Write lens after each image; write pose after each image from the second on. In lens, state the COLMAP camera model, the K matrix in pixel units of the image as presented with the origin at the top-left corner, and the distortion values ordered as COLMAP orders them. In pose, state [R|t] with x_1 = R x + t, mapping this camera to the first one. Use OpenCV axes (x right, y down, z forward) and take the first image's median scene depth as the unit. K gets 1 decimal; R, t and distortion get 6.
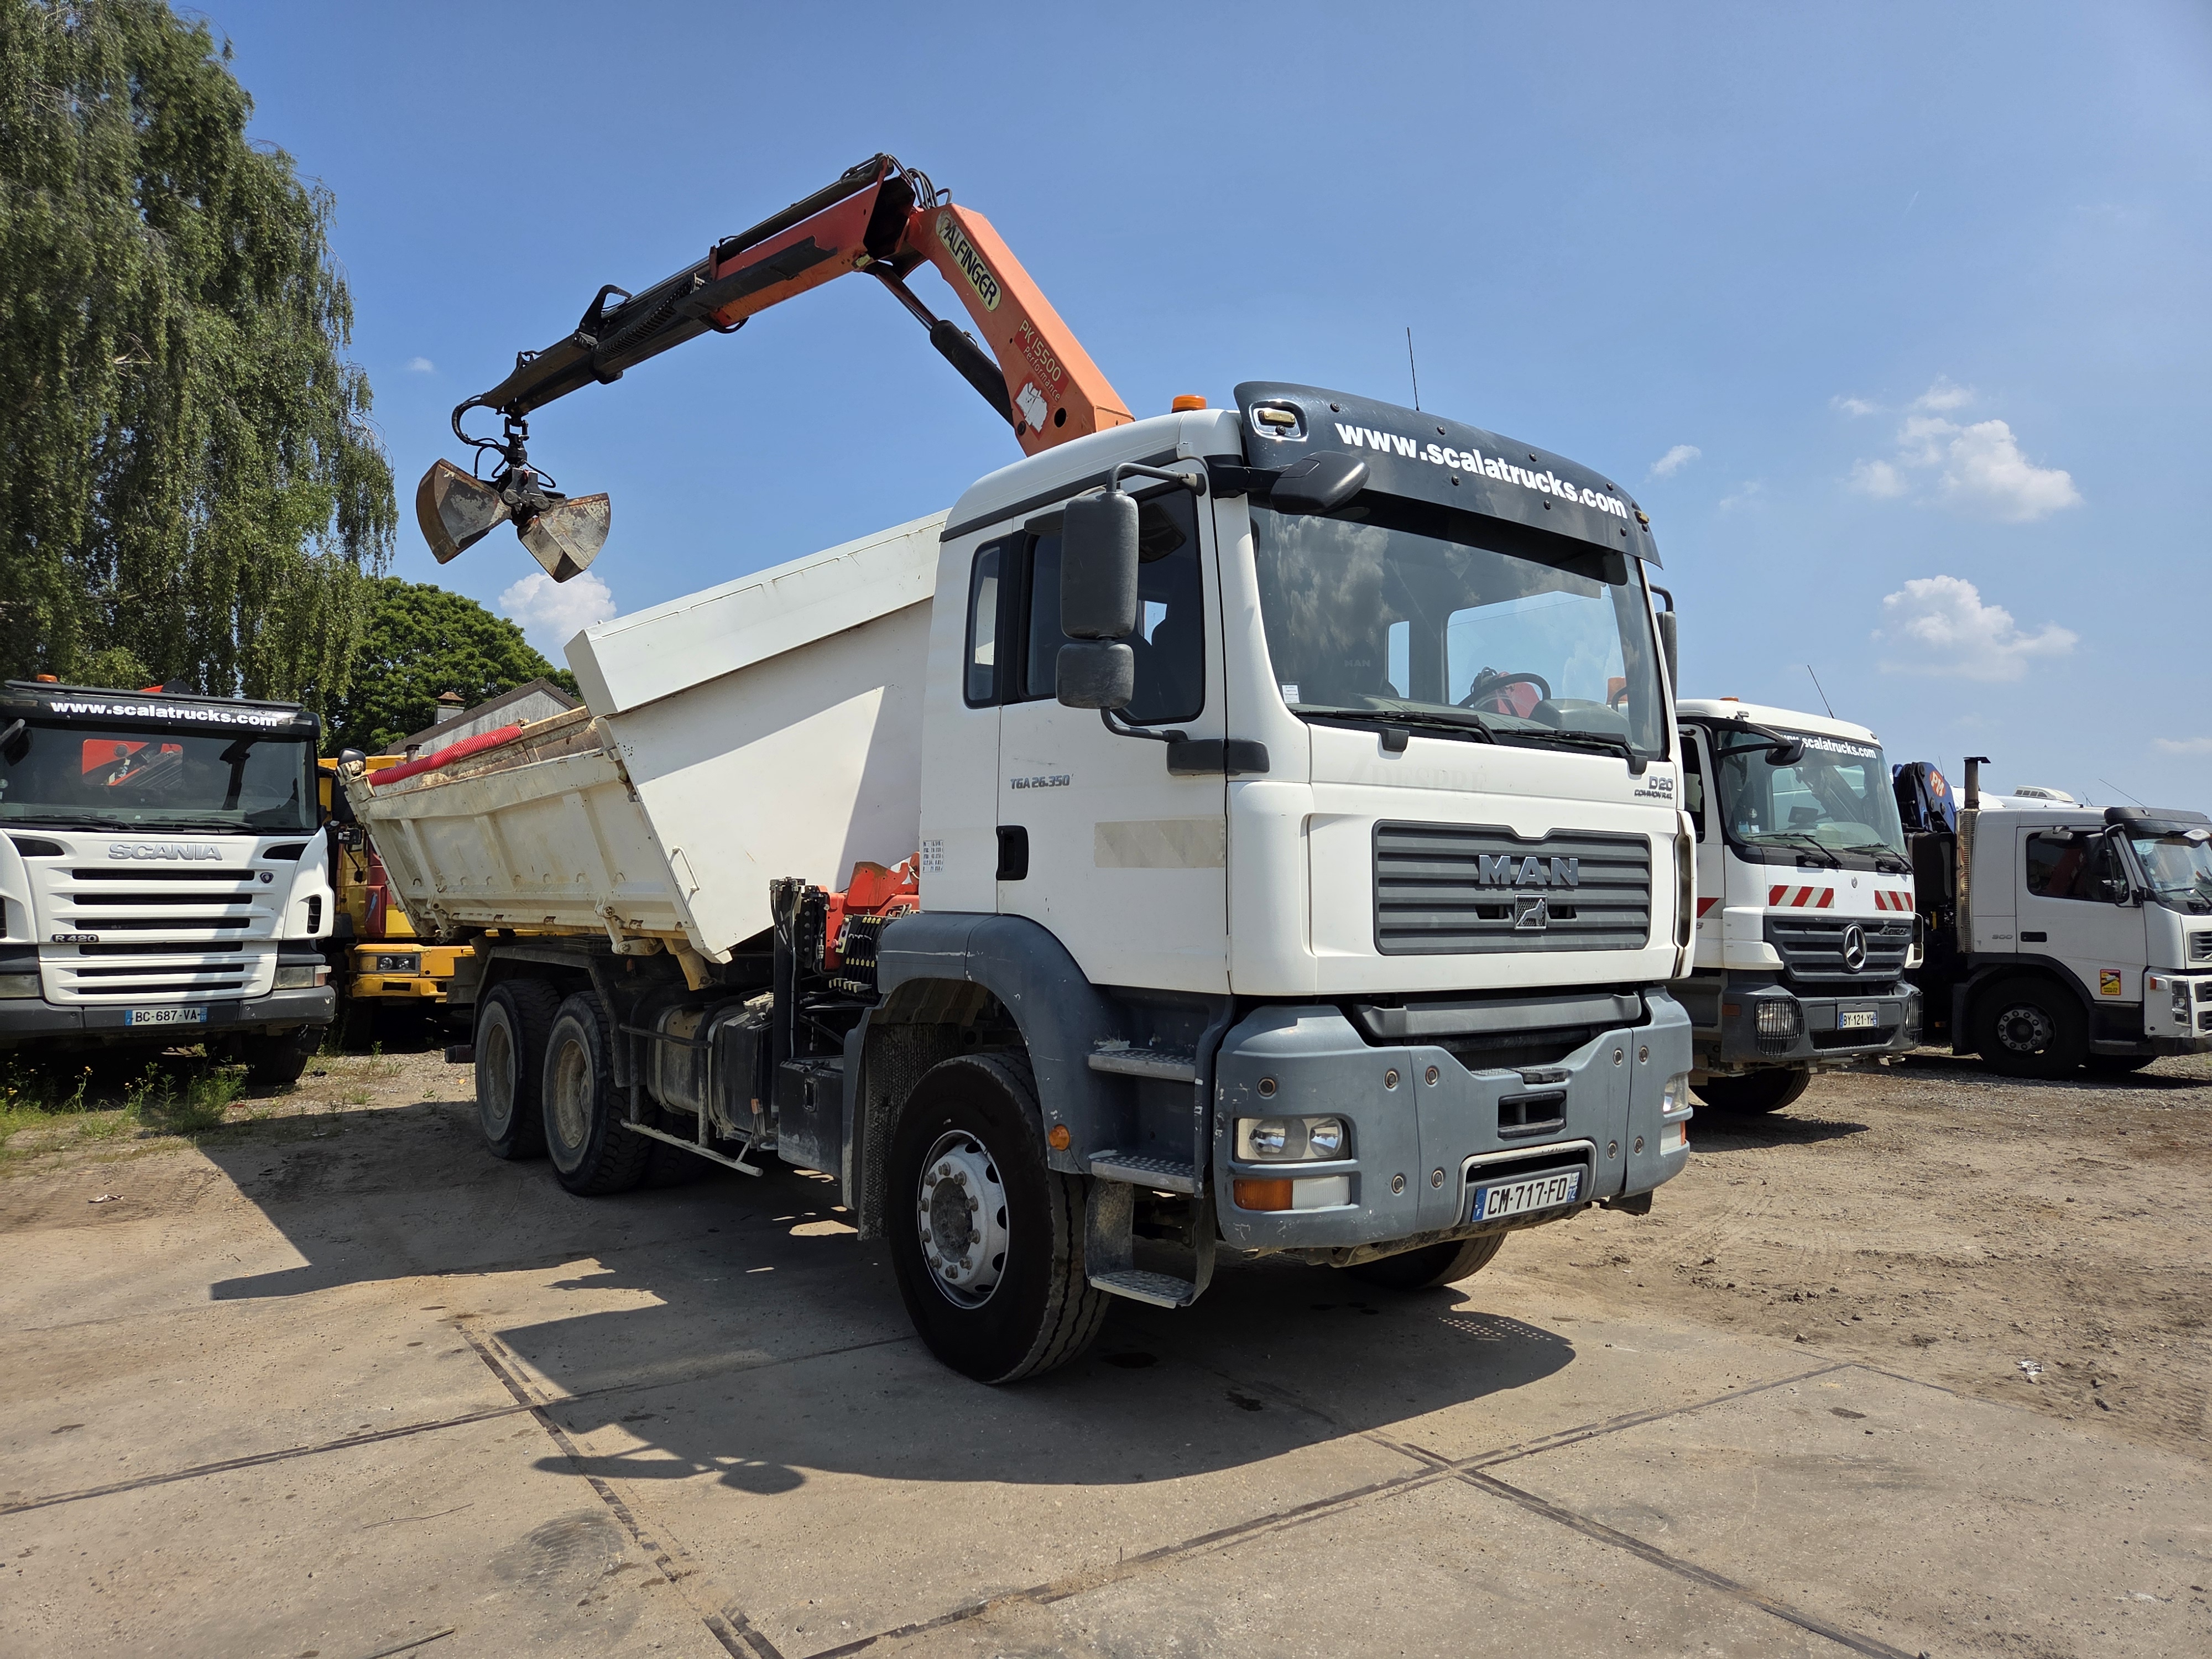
lens RADIAL K [[1507.2, 0, 1123.7], [0, 1507.2, 813.5], [0, 0, 1]] dist [0.059460, -0.051661]
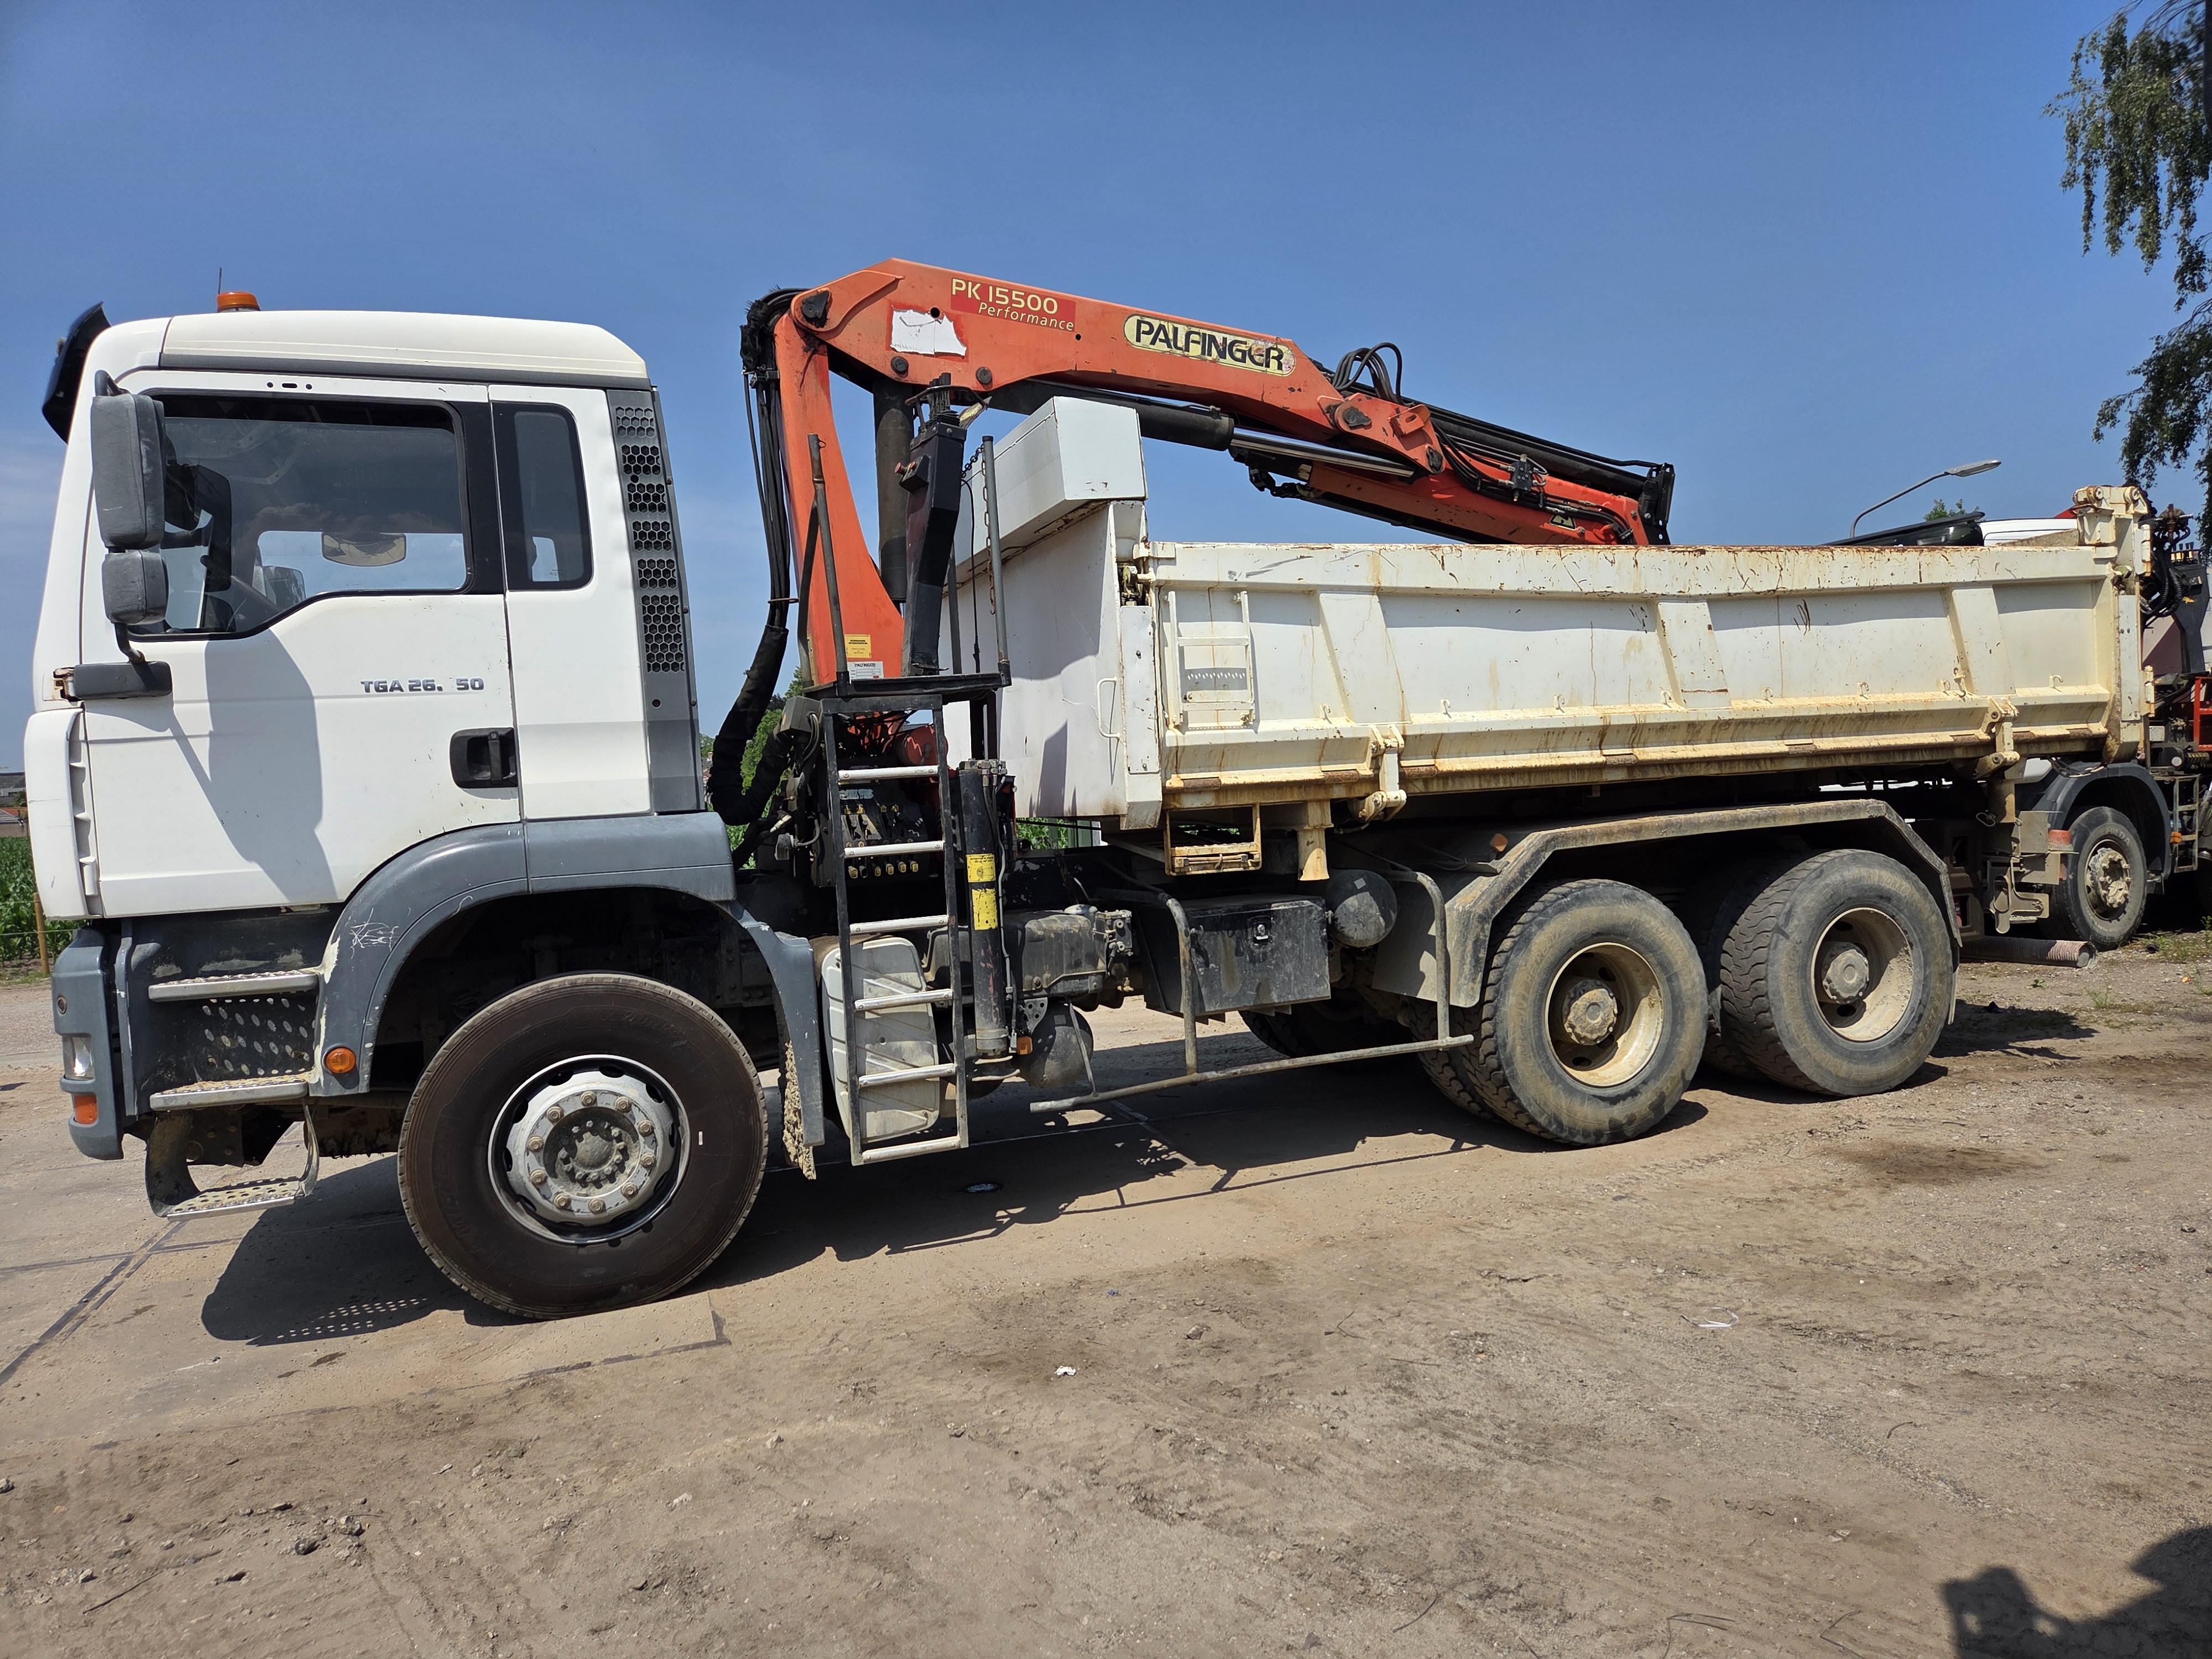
lens RADIAL K [[1507.2, 0, 1108.3], [0, 1507.2, 815.8], [0, 0, 1]] dist [0.059460, -0.051661]
pose [[-0.292279, 0.027041, -0.955951, 1.027522], [0.105987, 0.994358, -0.004278, 0.121562], [0.950442, -0.102568, -0.293496, 1.853279]]
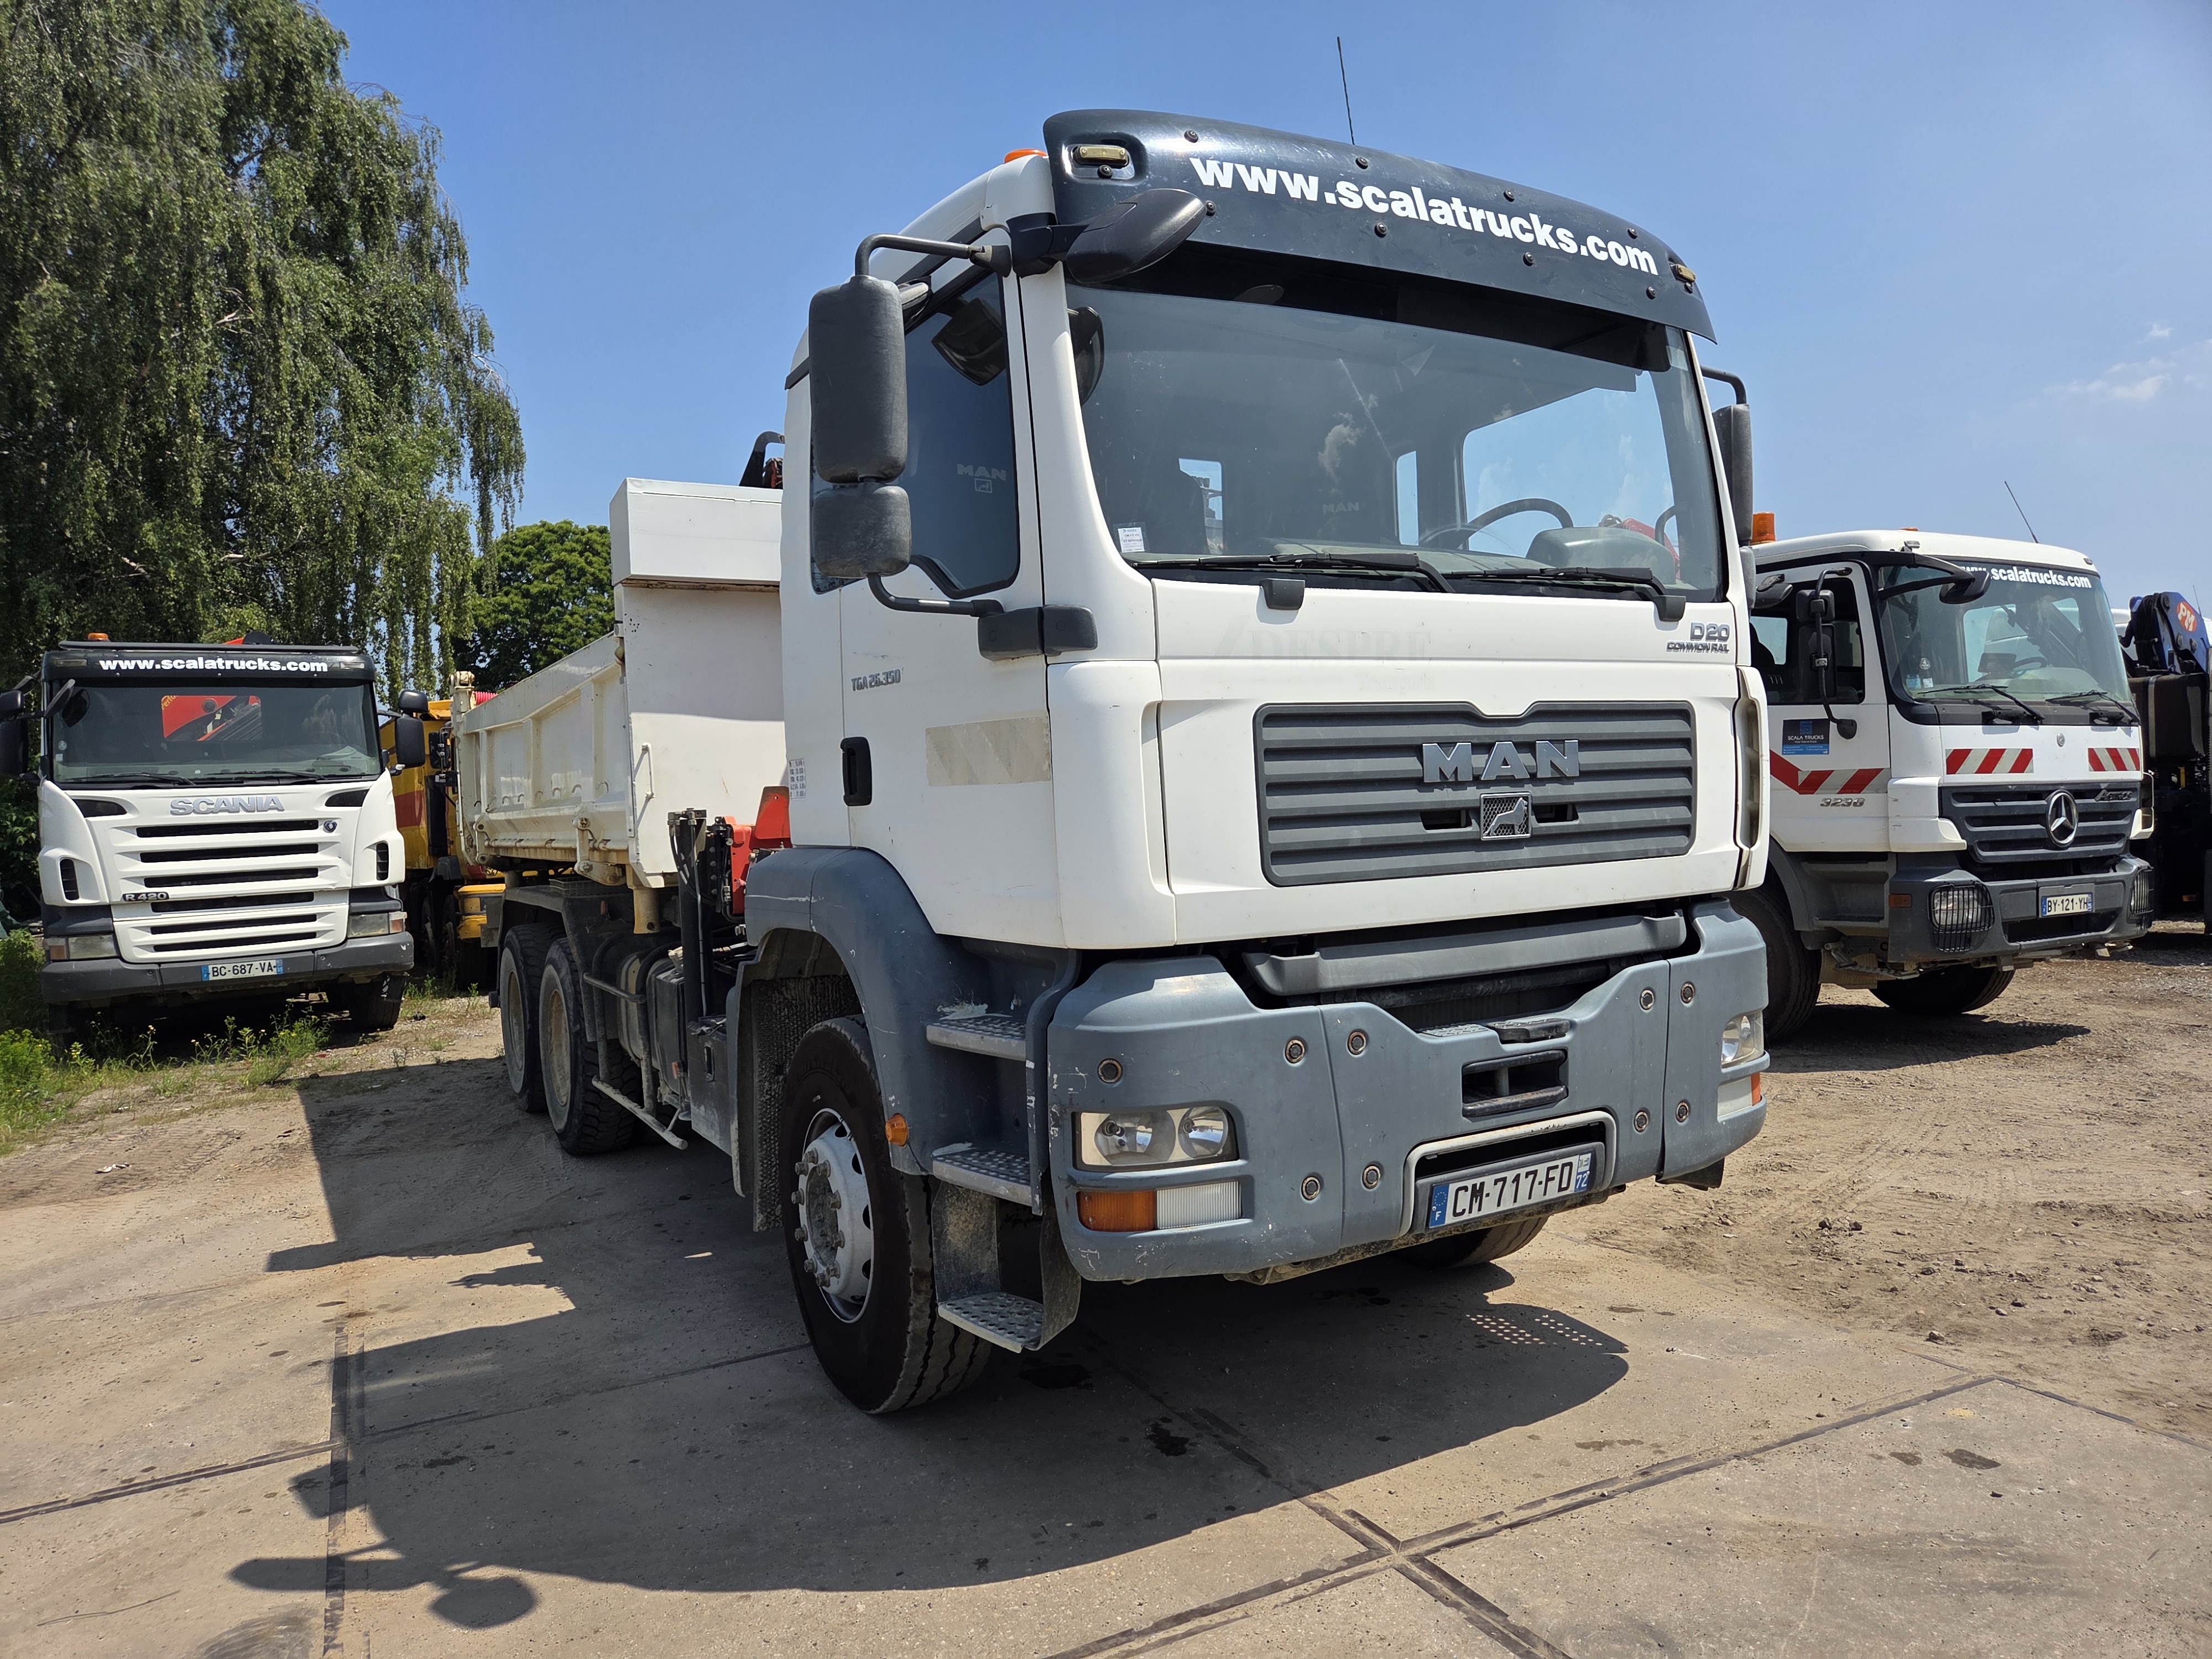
lens RADIAL K [[1507.2, 0, 1103.8], [0, 1507.2, 837.7], [0, 0, 1]] dist [0.059460, -0.051661]
pose [[0.989178, -0.047737, -0.138739, 0.161291], [0.058856, 0.995279, 0.077176, 0.006253], [0.134400, -0.084506, 0.987317, 0.216231]]
